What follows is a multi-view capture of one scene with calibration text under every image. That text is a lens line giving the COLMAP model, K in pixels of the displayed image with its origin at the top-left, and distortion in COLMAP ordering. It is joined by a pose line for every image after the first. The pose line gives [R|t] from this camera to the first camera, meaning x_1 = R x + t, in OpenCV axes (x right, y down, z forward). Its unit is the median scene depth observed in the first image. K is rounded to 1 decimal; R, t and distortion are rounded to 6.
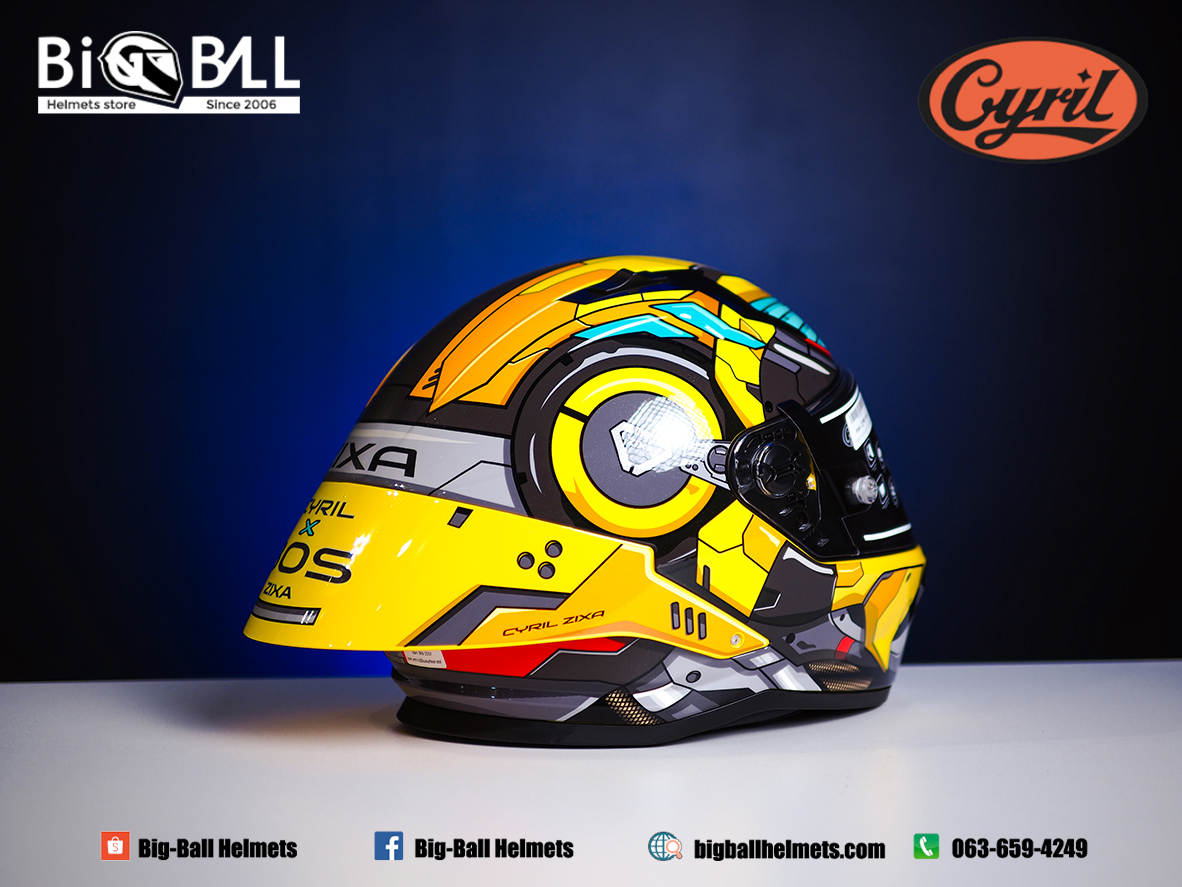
lens RADIAL K [[1769.1, 0, 591.0], [0, 1769.1, 443.5], [0, 0, 1]] dist [0.012498, -0.000619]
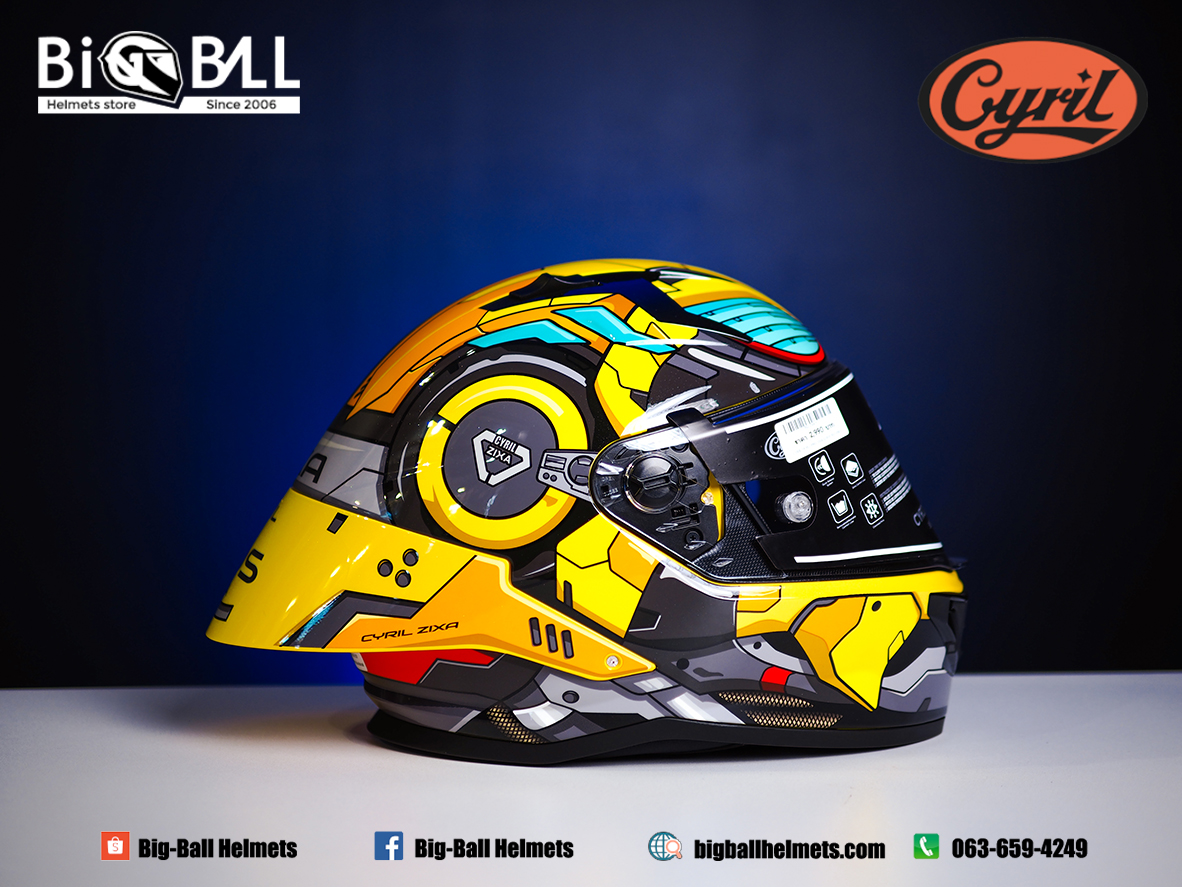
lens RADIAL K [[1769.1, 0, 591.0], [0, 1769.1, 443.5], [0, 0, 1]] dist [0.012498, -0.000619]
pose [[0.891713, 0.007558, -0.452538, 0.506939], [-0.010585, 0.999935, -0.004157, -0.001552], [0.452478, 0.008497, 0.891735, 0.151598]]
